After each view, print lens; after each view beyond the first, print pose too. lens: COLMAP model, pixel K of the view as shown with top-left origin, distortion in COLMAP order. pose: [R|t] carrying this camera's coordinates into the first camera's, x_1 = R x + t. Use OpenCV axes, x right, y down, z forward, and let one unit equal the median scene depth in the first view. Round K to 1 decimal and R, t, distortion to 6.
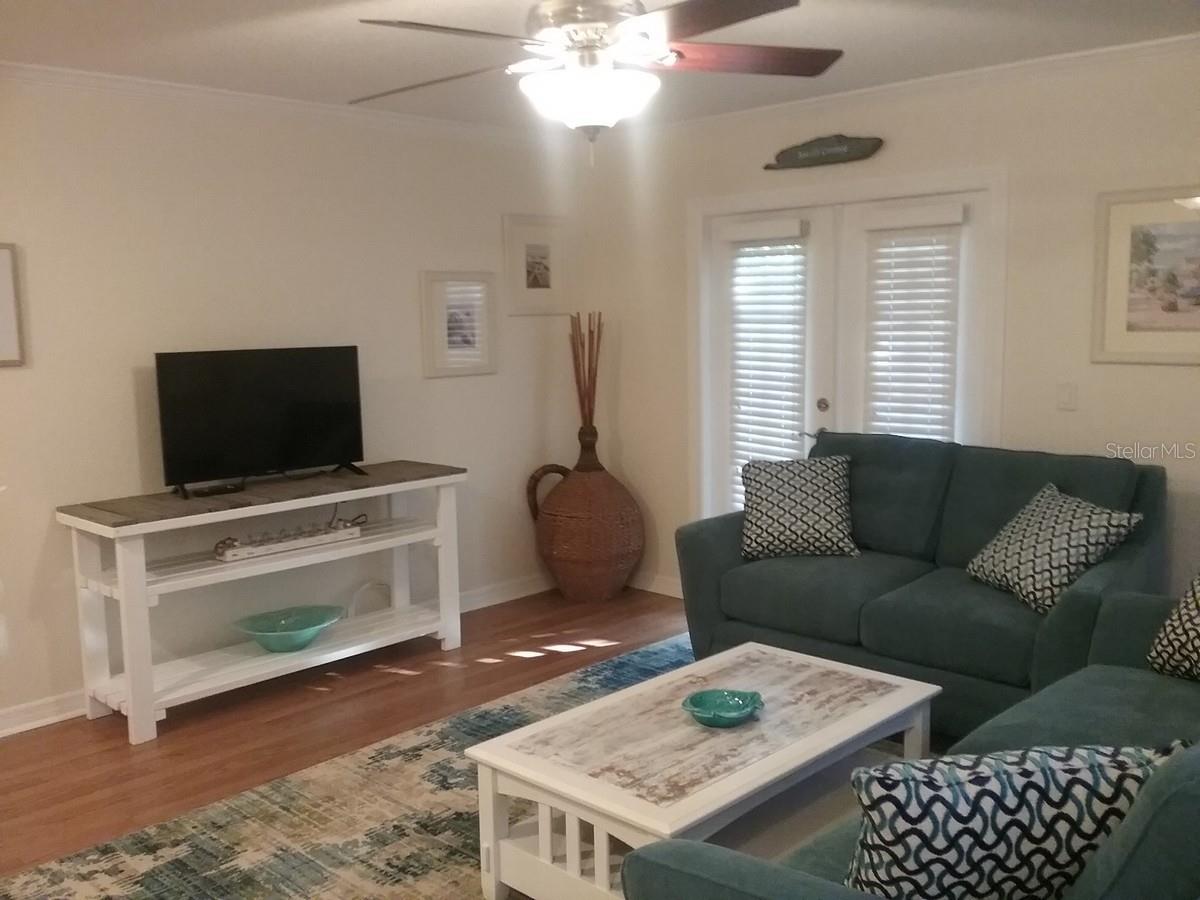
lens RADIAL K [[1105.6, 0, 578.0], [0, 1105.6, 458.8], [0, 0, 1]] dist [0.037752, 0.000000]
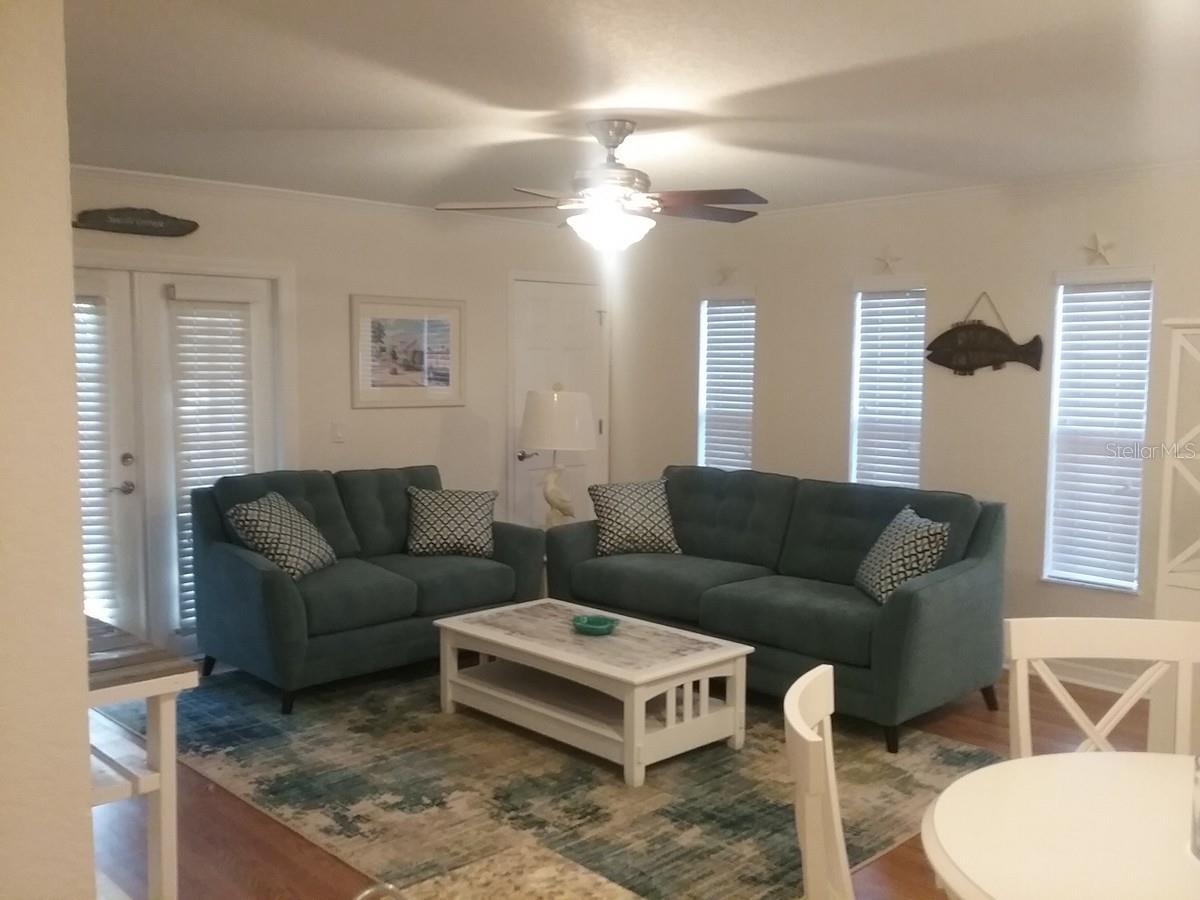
lens RADIAL K [[1105.6, 0, 577.4], [0, 1105.6, 457.7], [0, 0, 1]] dist [0.037752, 0.000000]
pose [[0.038529, -0.066682, 0.997030, -1.024320], [0.128574, 0.989808, 0.061230, -0.076343], [-0.990951, 0.125833, 0.046710, 0.676193]]
